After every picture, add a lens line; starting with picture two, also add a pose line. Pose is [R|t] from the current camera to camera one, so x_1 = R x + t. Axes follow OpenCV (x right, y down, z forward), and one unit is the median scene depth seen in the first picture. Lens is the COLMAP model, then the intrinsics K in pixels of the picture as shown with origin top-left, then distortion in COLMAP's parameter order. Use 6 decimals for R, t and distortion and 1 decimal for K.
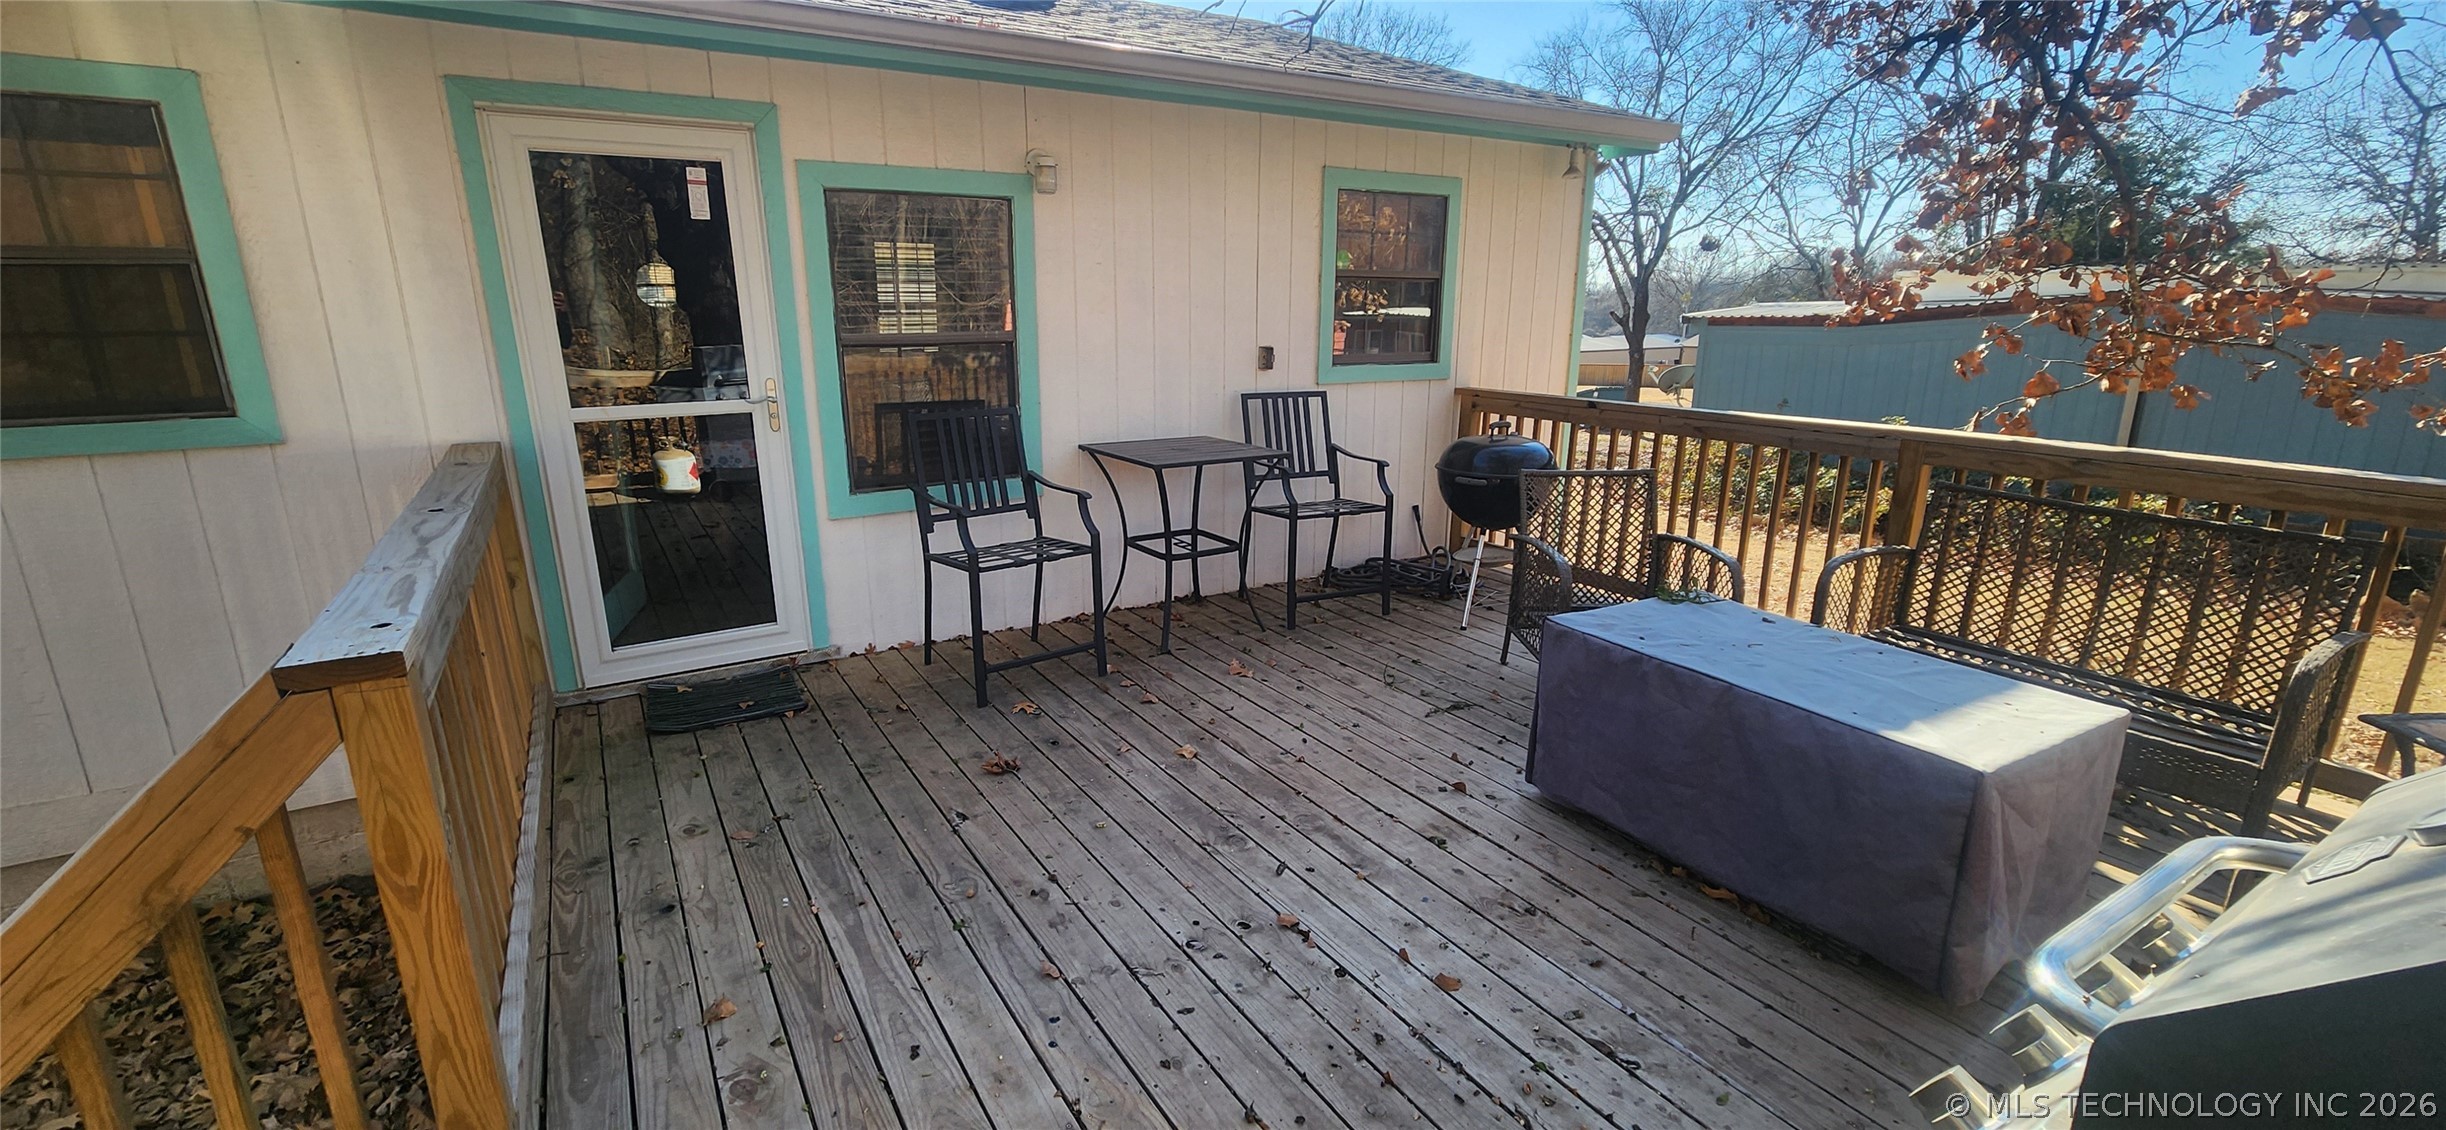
lens RADIAL K [[1024.0, 0, 1223.0], [0, 1024.0, 565.0], [0, 0, 1]] dist [-0.000313, -0.000120]
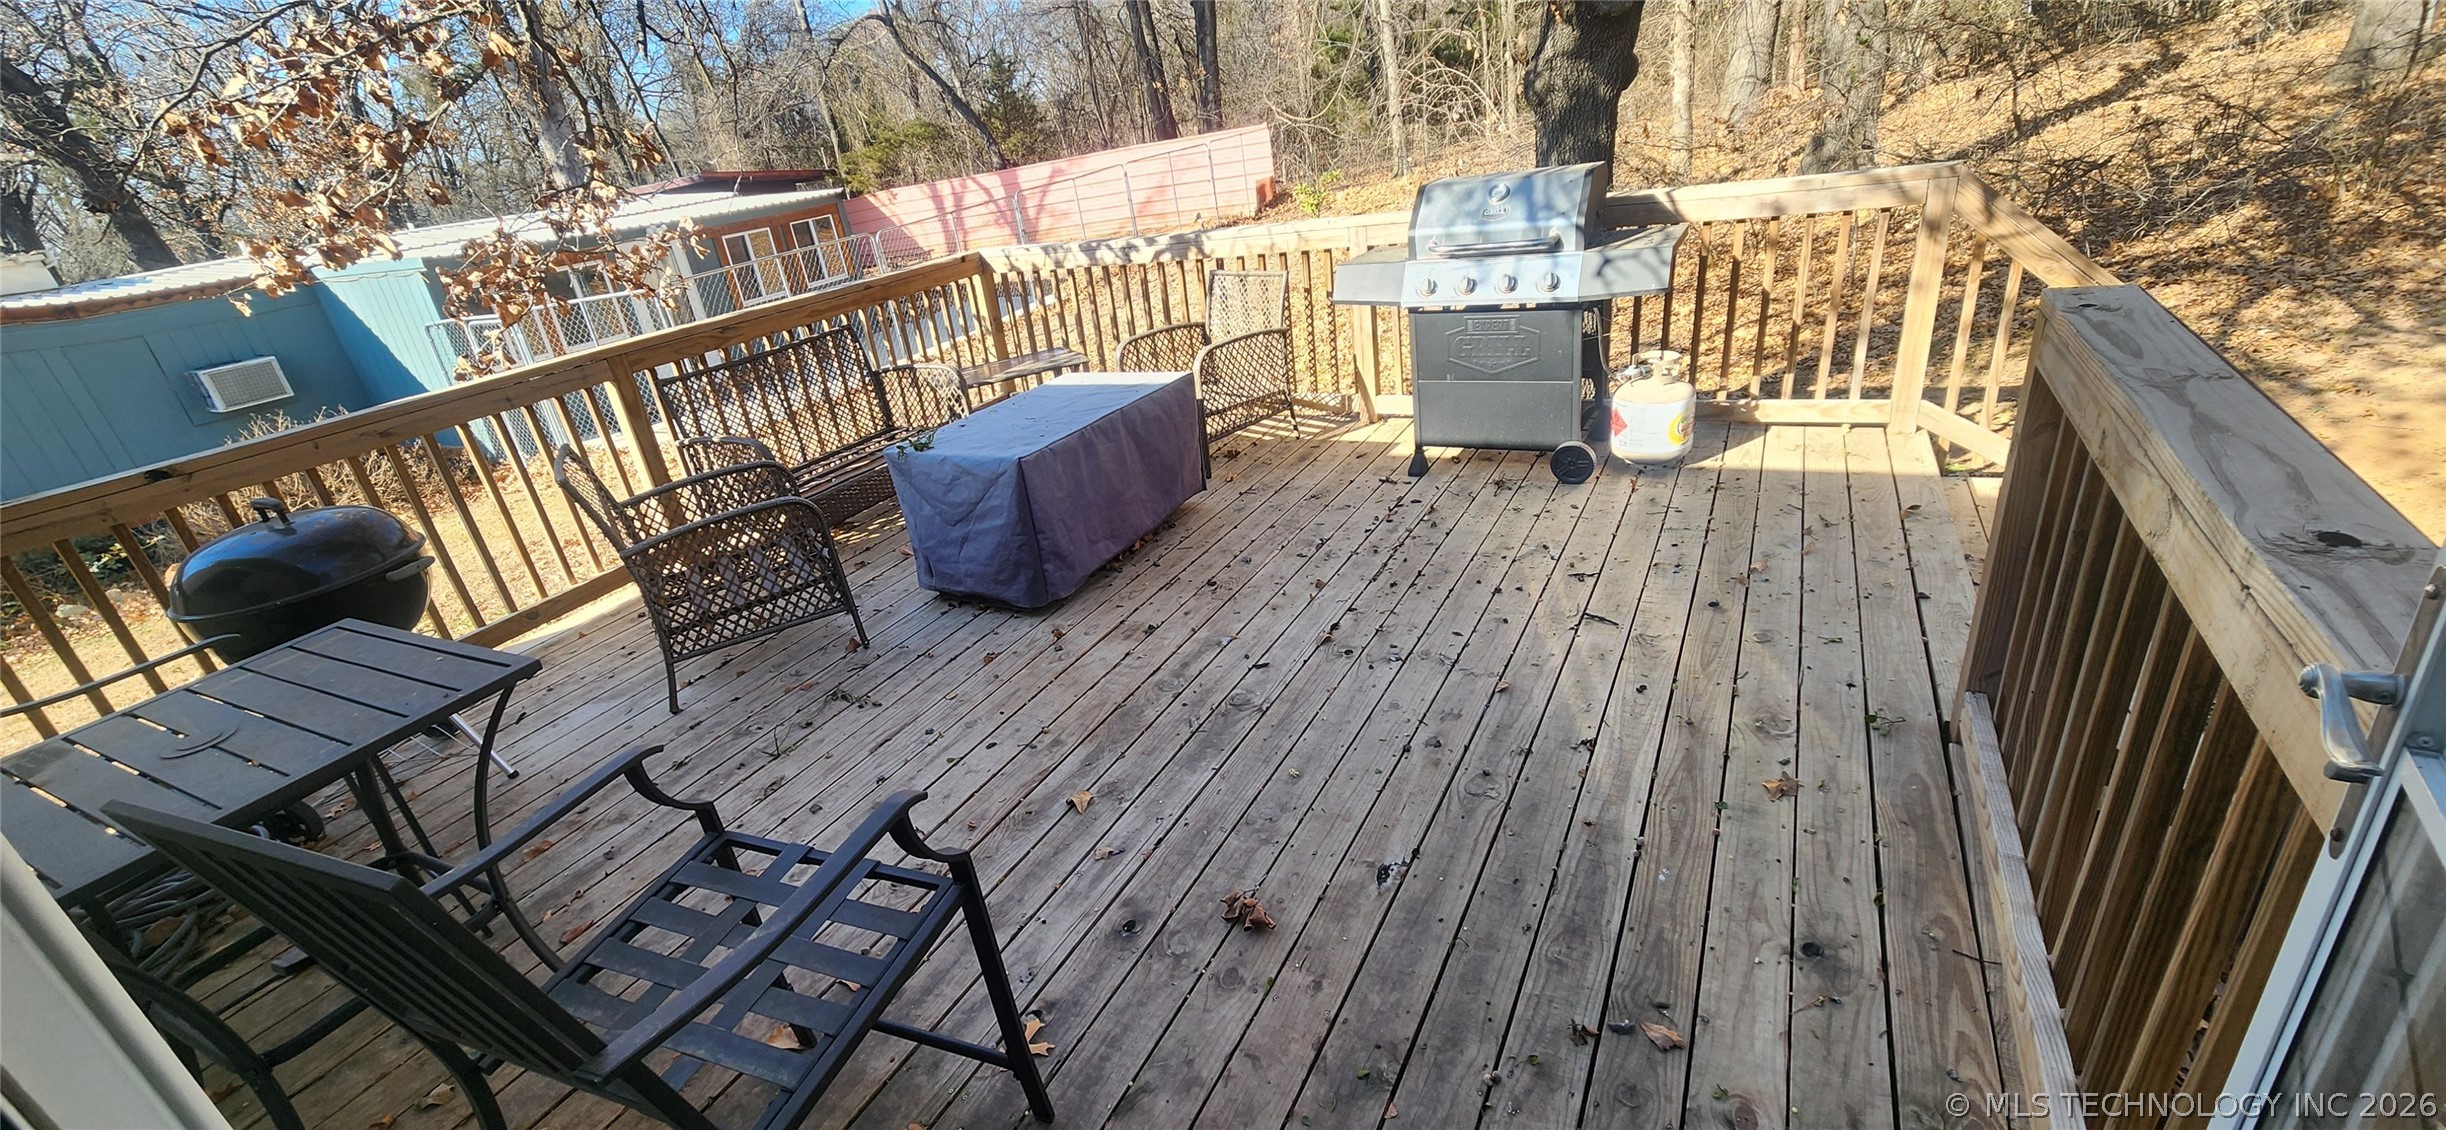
lens RADIAL K [[1024.0, 0, 1223.0], [0, 1024.0, 565.0], [0, 0, 1]] dist [-0.000313, -0.000120]
pose [[-0.501375, -0.284765, 0.817026, -0.791704], [0.346101, 0.799443, 0.491025, -0.342287], [-0.792992, 0.528961, -0.302263, 1.314509]]
